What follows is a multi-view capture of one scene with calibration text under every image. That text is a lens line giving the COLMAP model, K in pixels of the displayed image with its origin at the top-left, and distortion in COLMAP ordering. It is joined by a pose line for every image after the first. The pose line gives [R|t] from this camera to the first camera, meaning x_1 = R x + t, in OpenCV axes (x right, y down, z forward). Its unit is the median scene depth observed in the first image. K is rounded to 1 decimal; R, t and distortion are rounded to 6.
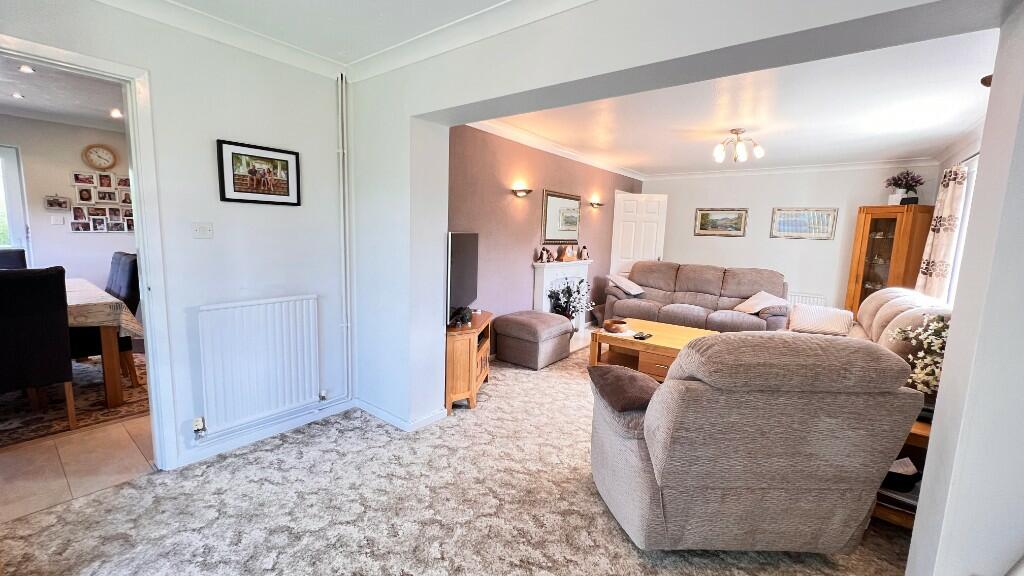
lens RADIAL K [[408.5, 0, 510.5], [0, 408.5, 284.5], [0, 0, 1]] dist [-0.001198, -0.000029]
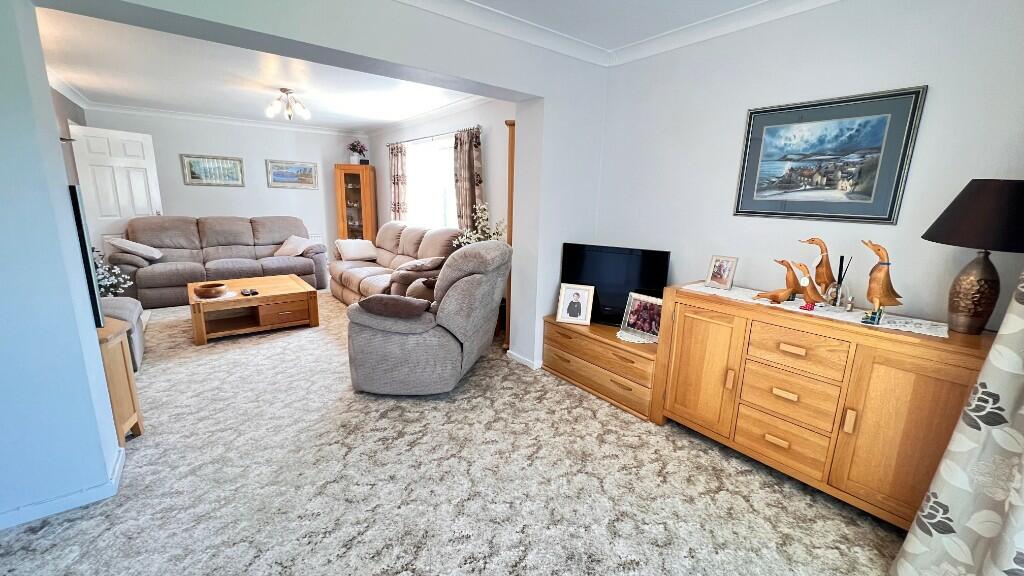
lens RADIAL K [[408.5, 0, 510.5], [0, 408.5, 284.5], [0, 0, 1]] dist [-0.001198, -0.000029]
pose [[0.261932, -0.226136, 0.938218, -0.355135], [0.107142, 0.972964, 0.204599, -0.020571], [-0.959120, 0.046931, 0.279080, 0.105263]]
